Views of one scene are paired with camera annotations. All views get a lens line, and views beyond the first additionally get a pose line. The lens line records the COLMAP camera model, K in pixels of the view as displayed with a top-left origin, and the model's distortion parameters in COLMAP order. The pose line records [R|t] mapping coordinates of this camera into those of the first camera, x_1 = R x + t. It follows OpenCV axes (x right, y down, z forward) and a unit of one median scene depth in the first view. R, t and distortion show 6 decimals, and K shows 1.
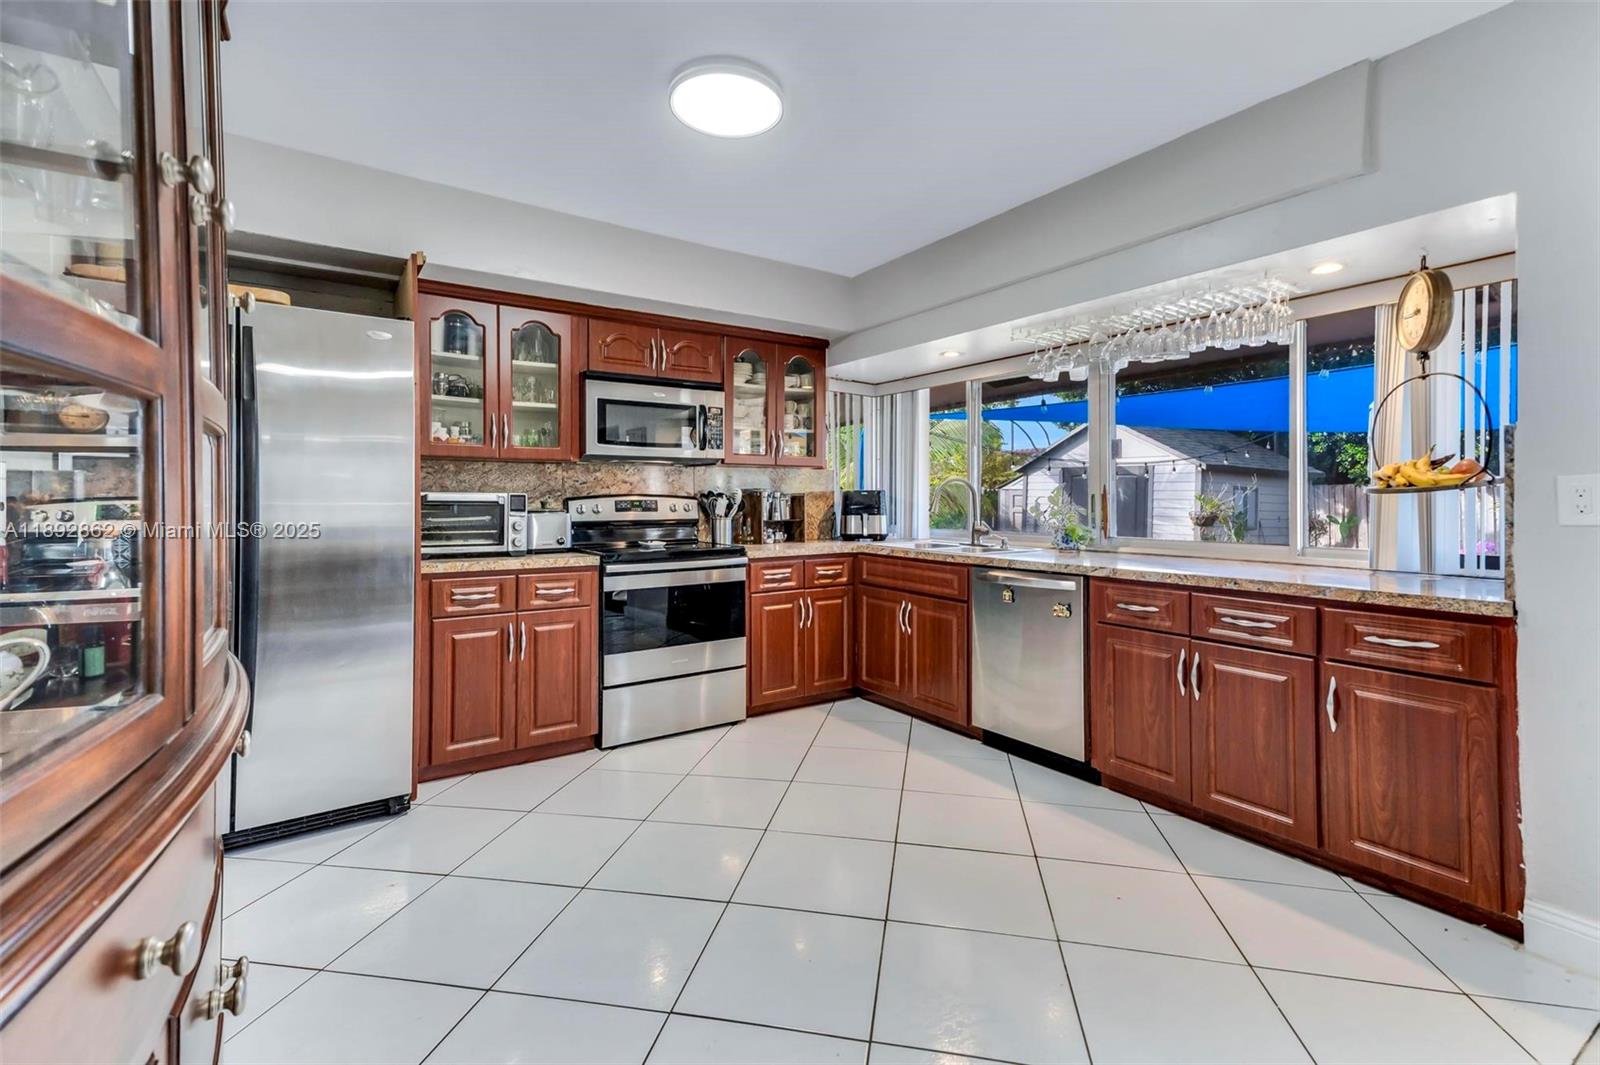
lens RADIAL K [[736.0, 0, 799.0], [0, 736.0, 491.3], [0, 0, 1]] dist [0.033752, -0.000687]
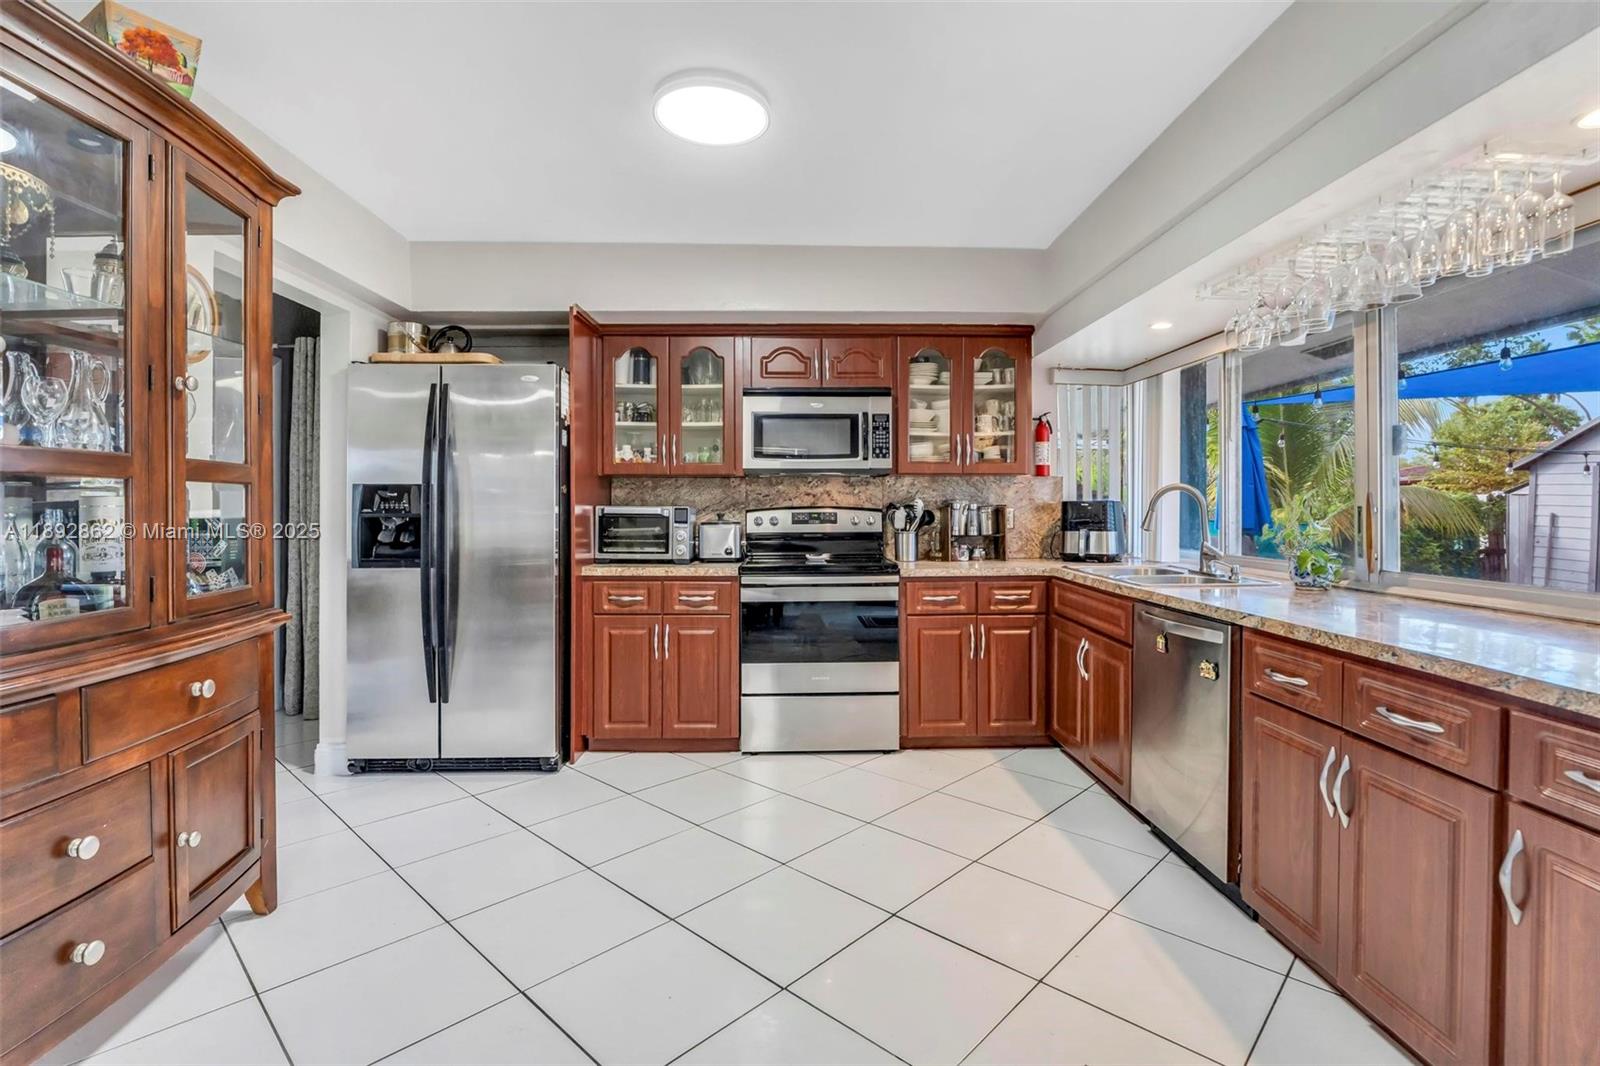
lens RADIAL K [[756.6, 0, 802.0], [0, 756.6, 502.0], [0, 0, 1]] dist [-0.024423, 0.000644]
pose [[0.841709, -0.003572, -0.539920, 0.353719], [0.006149, 0.999977, 0.002971, -0.005654], [0.539897, -0.005820, 0.841711, 0.147902]]
